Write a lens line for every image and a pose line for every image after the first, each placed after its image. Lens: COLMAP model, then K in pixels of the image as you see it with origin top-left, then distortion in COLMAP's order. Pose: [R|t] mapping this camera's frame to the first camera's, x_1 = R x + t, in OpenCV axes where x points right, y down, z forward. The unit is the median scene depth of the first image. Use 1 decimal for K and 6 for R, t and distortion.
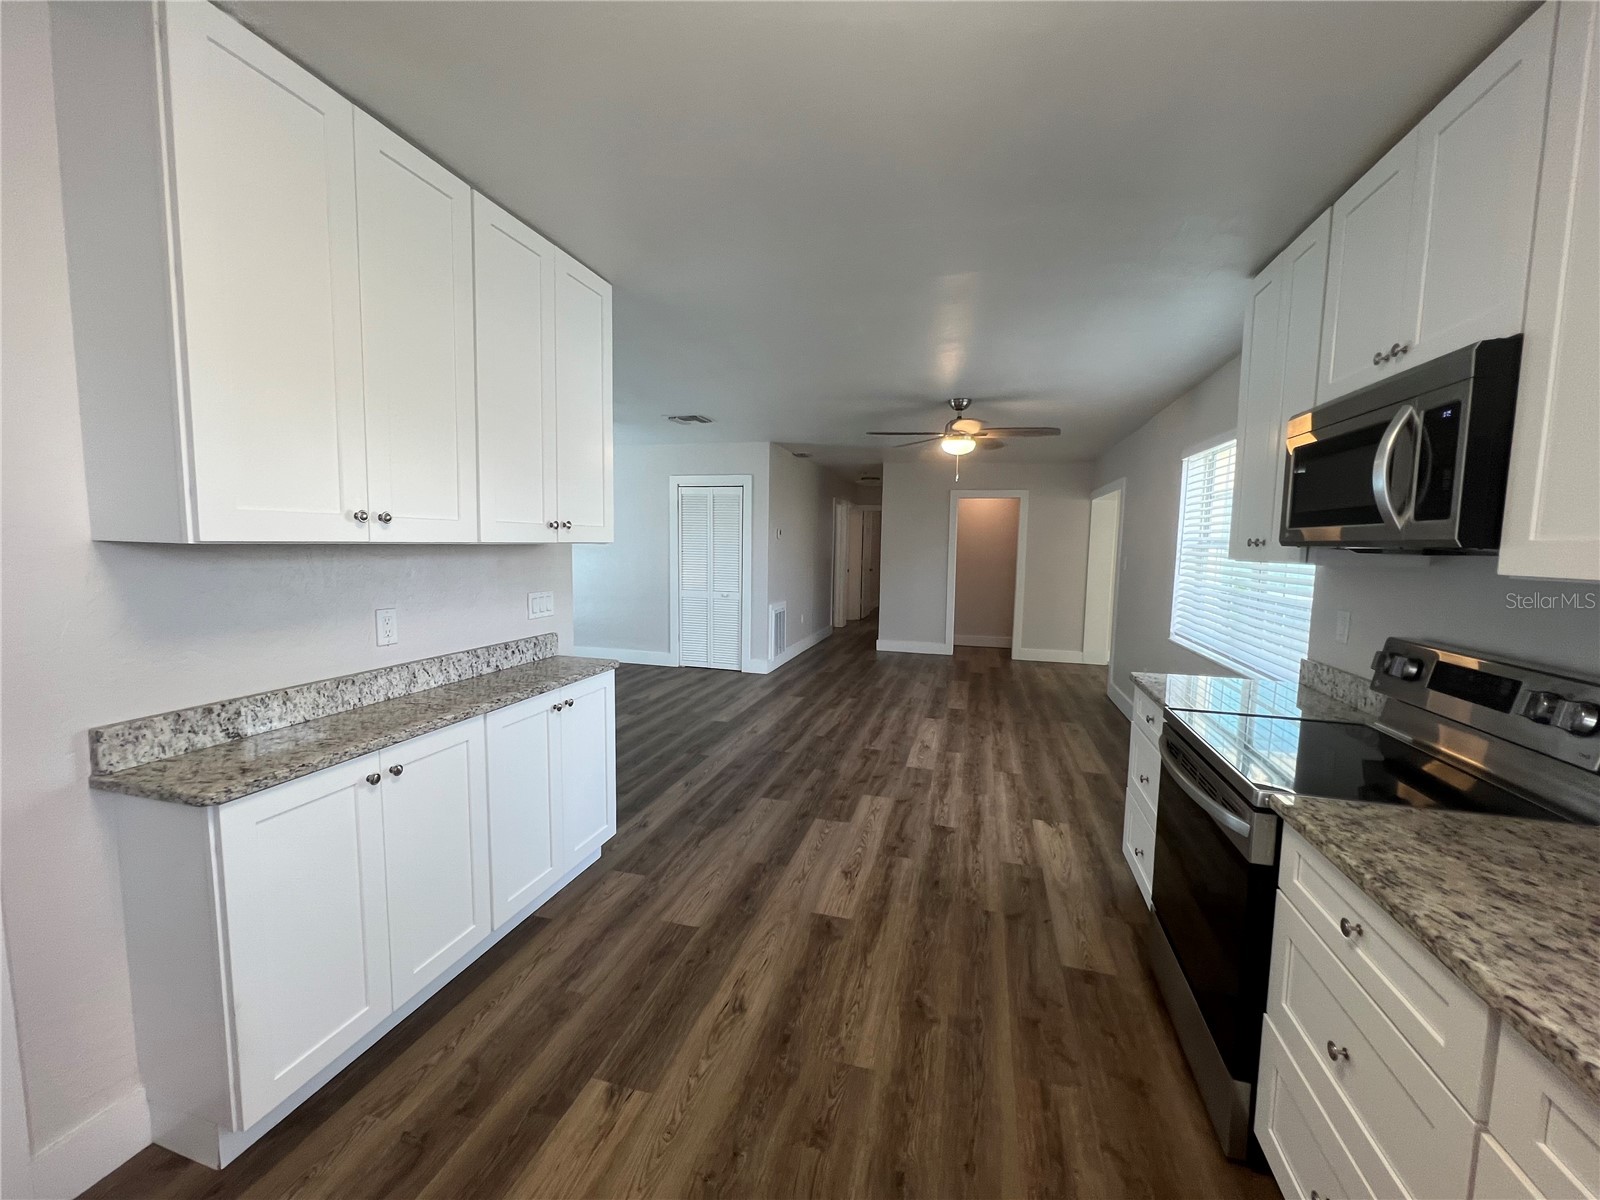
lens RADIAL K [[639.5, 0, 792.4], [0, 639.5, 602.2], [0, 0, 1]] dist [-0.001059, -0.000096]
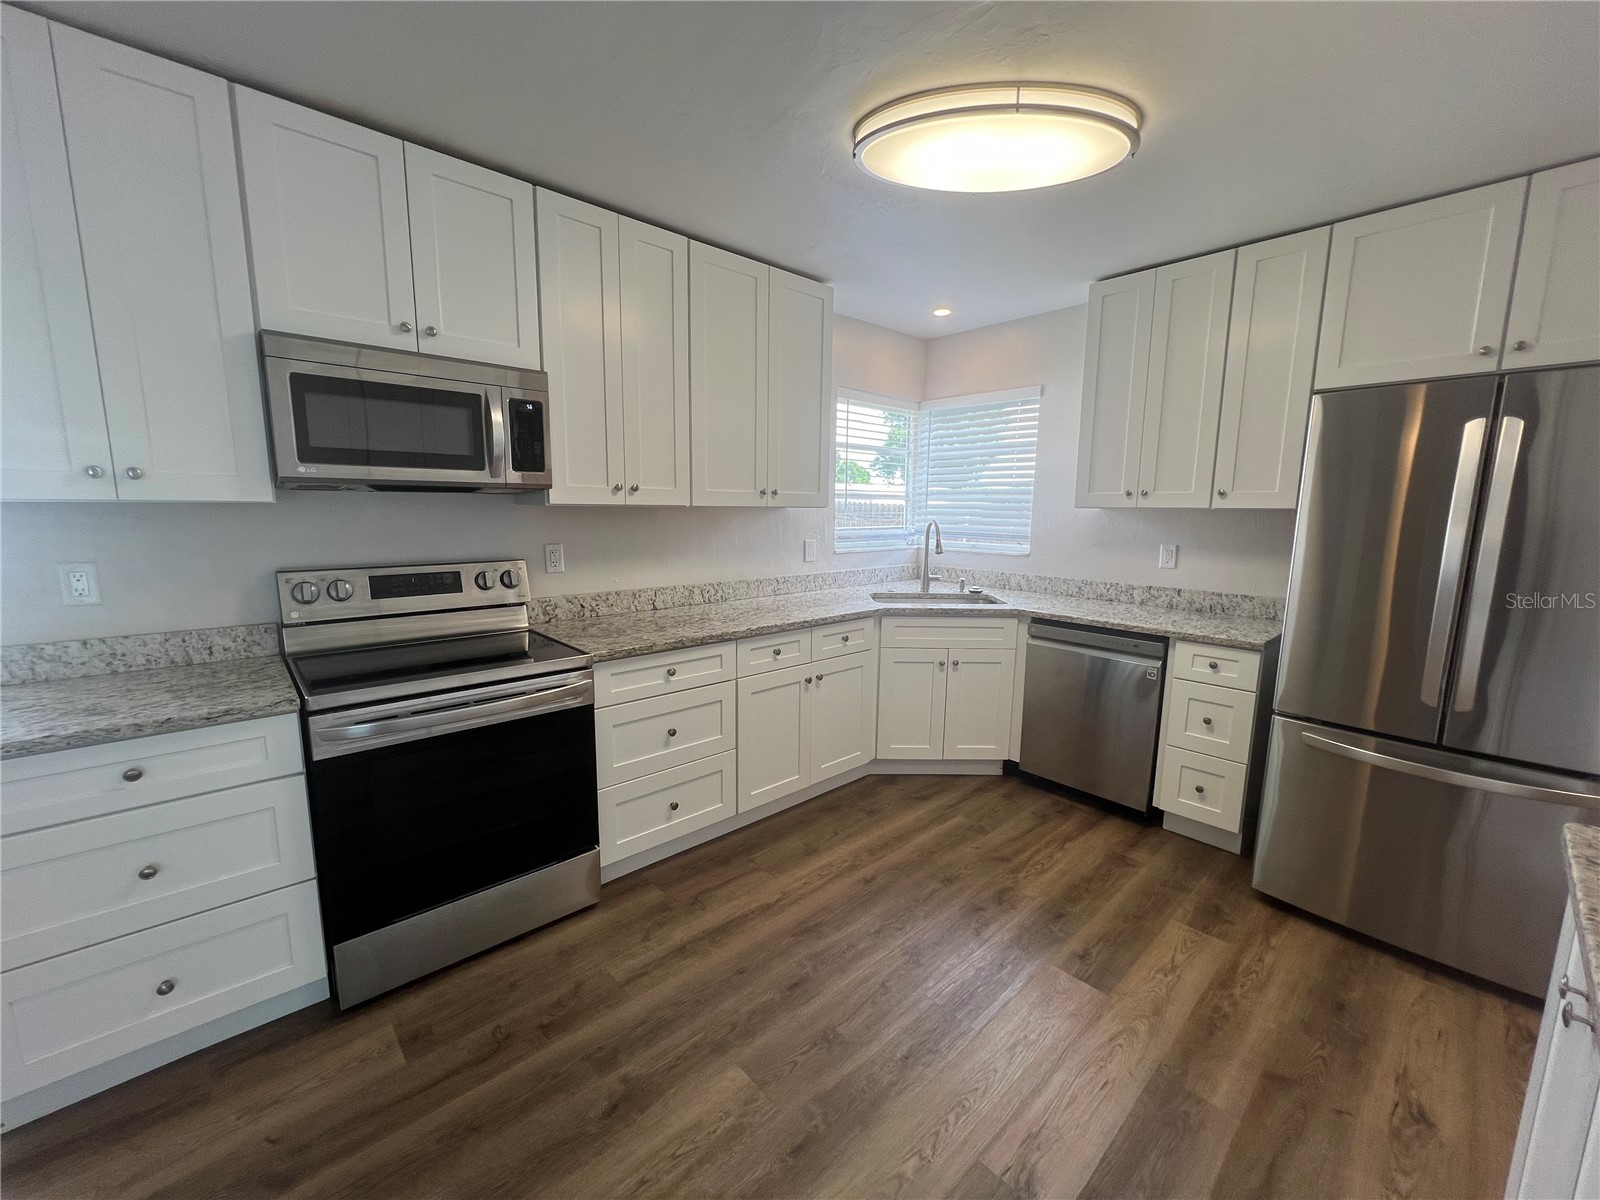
lens RADIAL K [[639.5, 0, 804.8], [0, 639.5, 601.4], [0, 0, 1]] dist [-0.001059, -0.000096]
pose [[-0.858030, -0.103391, 0.503086, -0.170572], [0.022708, 0.970934, 0.238269, -0.066025], [-0.513098, 0.215865, -0.830742, 0.762108]]
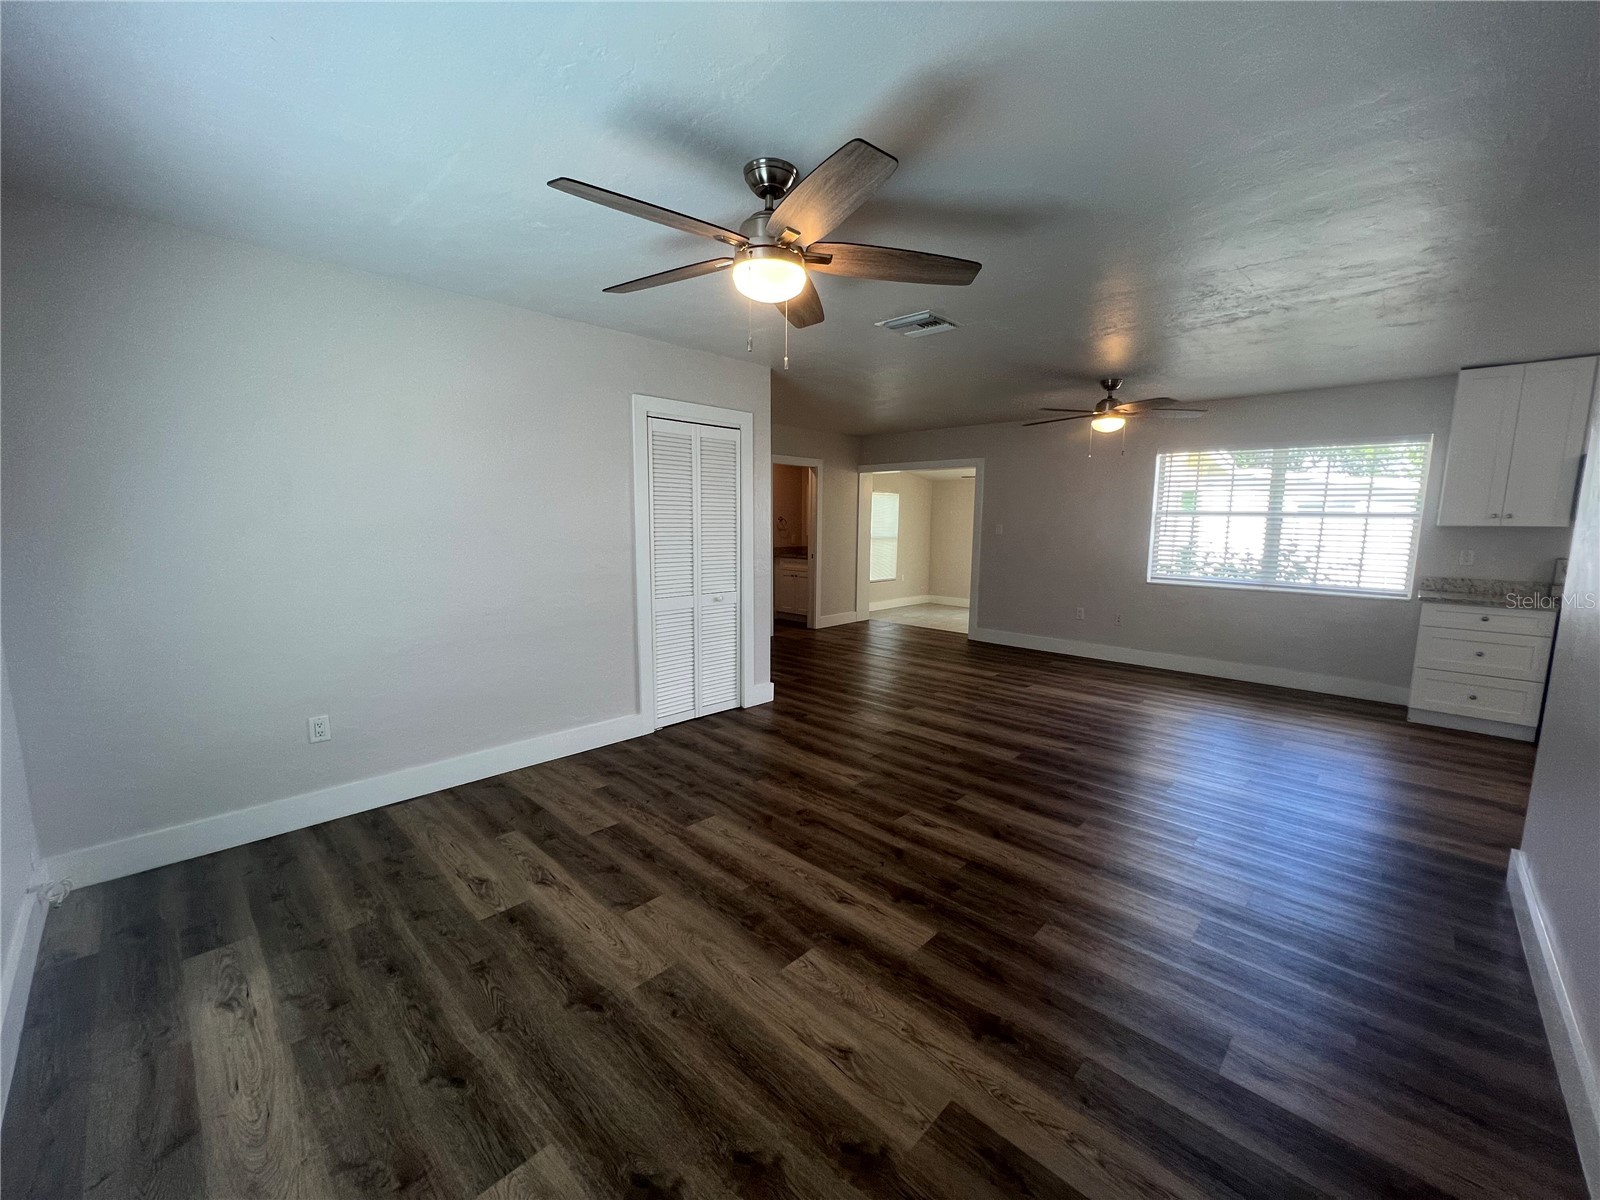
lens RADIAL K [[639.5, 0, 801.5], [0, 639.5, 604.9], [0, 0, 1]] dist [-0.001059, -0.000096]
pose [[0.467699, -0.132658, 0.873876, -1.221138], [0.082617, 0.990906, 0.106206, -0.128688], [-0.880018, 0.022525, 0.474405, 1.214162]]
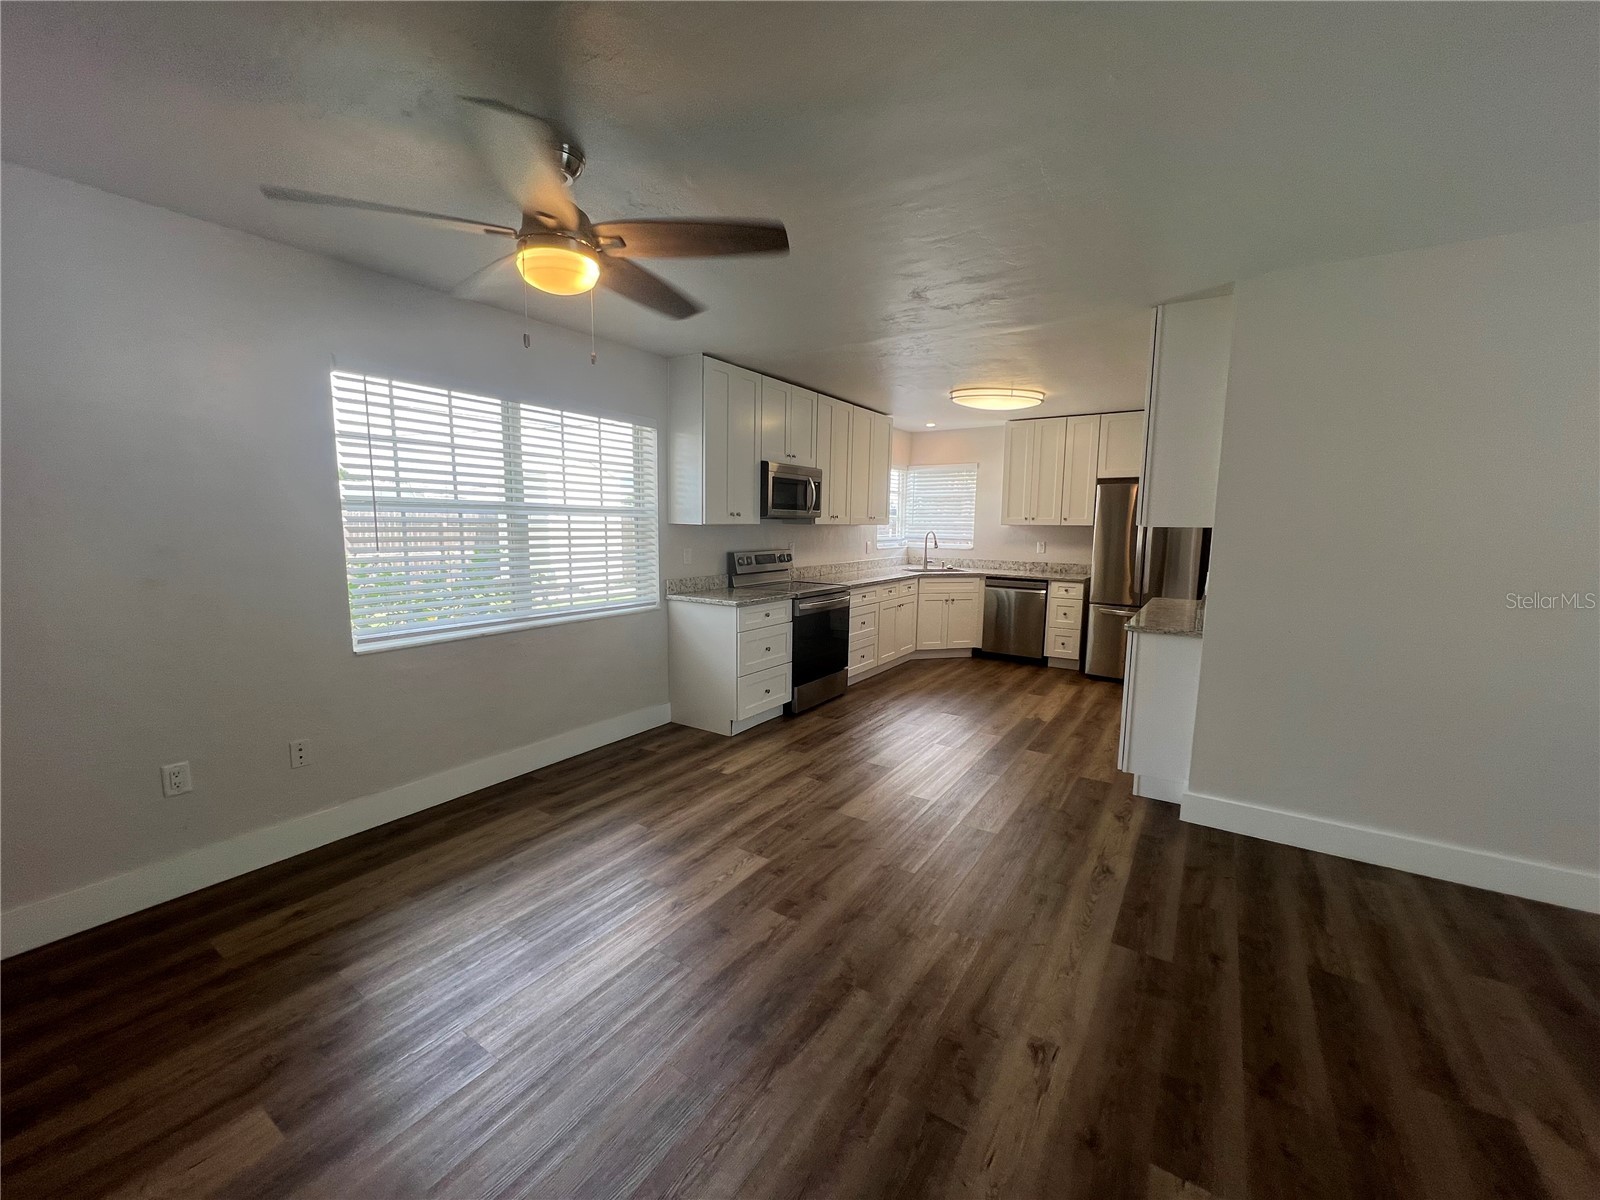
lens RADIAL K [[639.5, 0, 800.2], [0, 639.5, 598.2], [0, 0, 1]] dist [-0.001059, -0.000096]
pose [[-0.954889, -0.064336, 0.289909, -0.027331], [-0.000325, 0.976476, 0.215628, -0.165657], [-0.296961, 0.205807, -0.932447, 1.766358]]
